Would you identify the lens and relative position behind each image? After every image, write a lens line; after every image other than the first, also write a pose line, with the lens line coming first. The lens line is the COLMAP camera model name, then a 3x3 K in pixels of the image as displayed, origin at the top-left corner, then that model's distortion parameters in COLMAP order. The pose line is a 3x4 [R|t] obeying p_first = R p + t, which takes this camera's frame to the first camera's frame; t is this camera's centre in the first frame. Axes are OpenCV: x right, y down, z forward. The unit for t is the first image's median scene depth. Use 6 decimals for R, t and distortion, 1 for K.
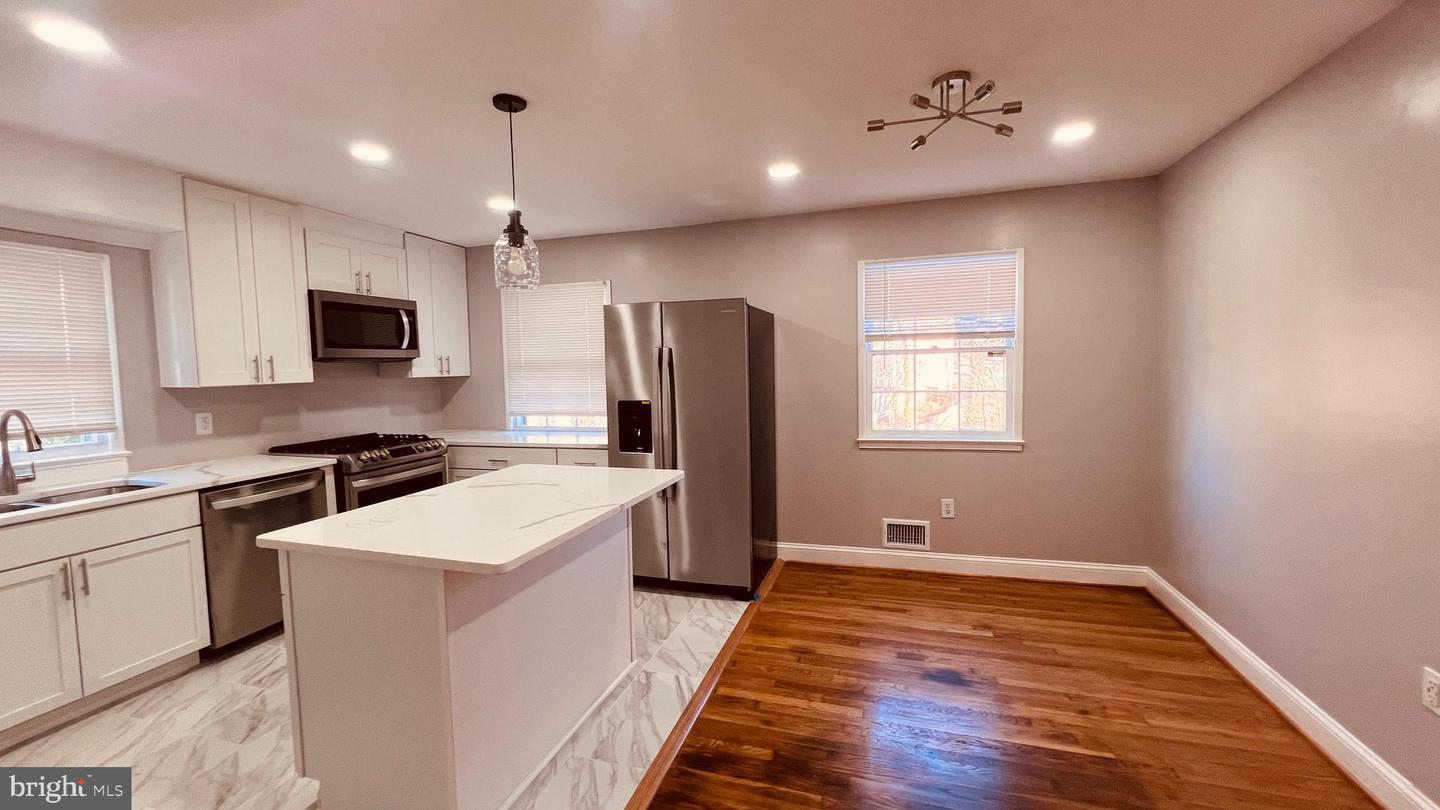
lens RADIAL K [[578.9, 0, 716.3], [0, 578.9, 402.5], [0, 0, 1]] dist [-0.001794, 0.000651]
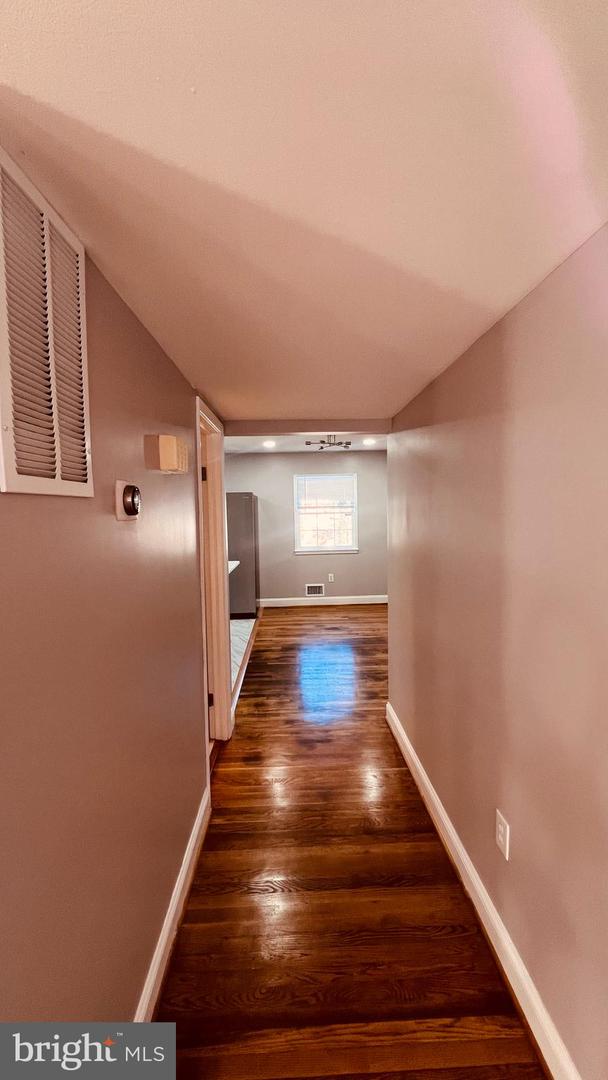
lens RADIAL K [[434.1, 0, 305.3], [0, 434.1, 536.1], [0, 0, 1]] dist [-0.001794, 0.000651]
pose [[0.945195, -0.015825, 0.326123, -0.318332], [0.018424, 0.999818, -0.004883, 0.015261], [-0.325987, 0.010624, 0.945315, -0.746070]]
